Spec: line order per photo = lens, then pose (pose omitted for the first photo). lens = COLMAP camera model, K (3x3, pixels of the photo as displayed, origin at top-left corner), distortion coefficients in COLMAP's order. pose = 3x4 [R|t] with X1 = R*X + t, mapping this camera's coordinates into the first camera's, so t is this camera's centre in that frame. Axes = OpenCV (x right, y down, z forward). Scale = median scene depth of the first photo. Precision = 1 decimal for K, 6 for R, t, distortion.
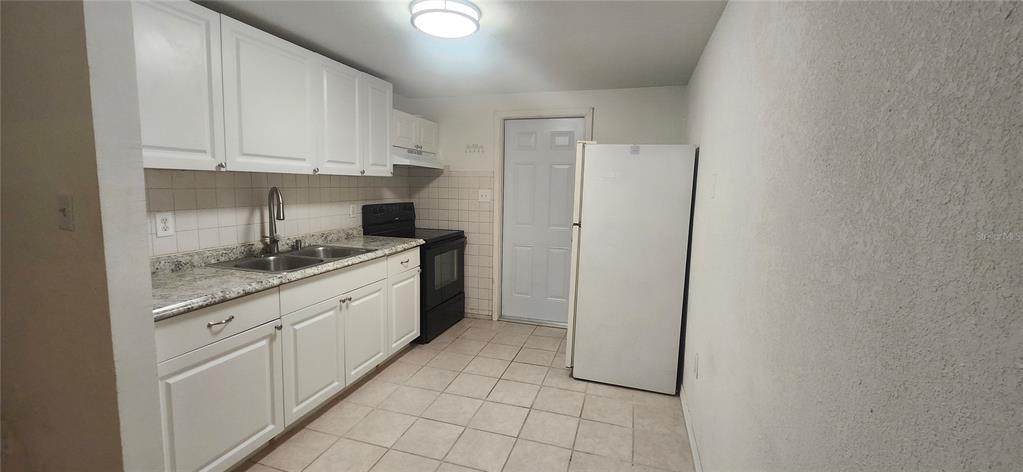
lens RADIAL K [[410.7, 0, 511.8], [0, 410.7, 229.3], [0, 0, 1]] dist [-0.000197, -0.000023]
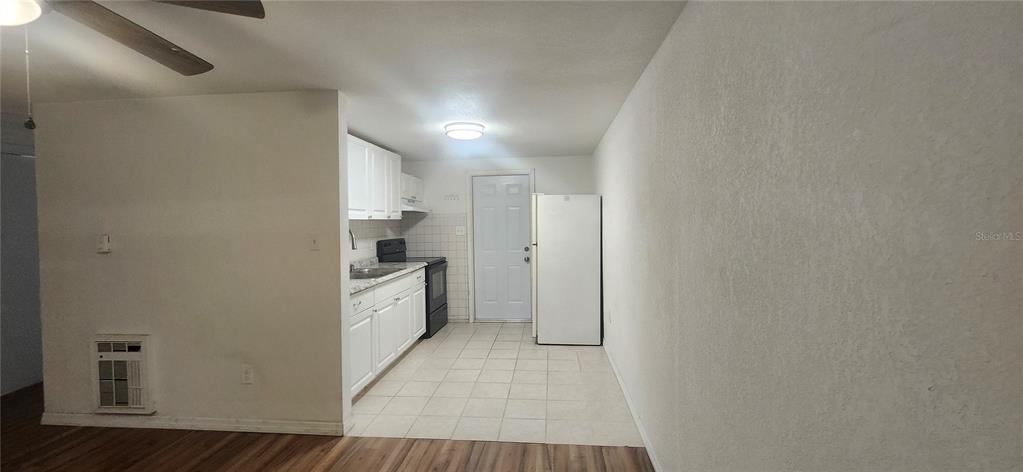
lens RADIAL K [[410.7, 0, 511.8], [0, 410.7, 229.3], [0, 0, 1]] dist [-0.000197, -0.000023]
pose [[0.980033, -0.041638, 0.194426, -0.196559], [0.059060, 0.994656, -0.084687, 0.048776], [-0.189861, 0.094479, 0.977255, -0.457937]]
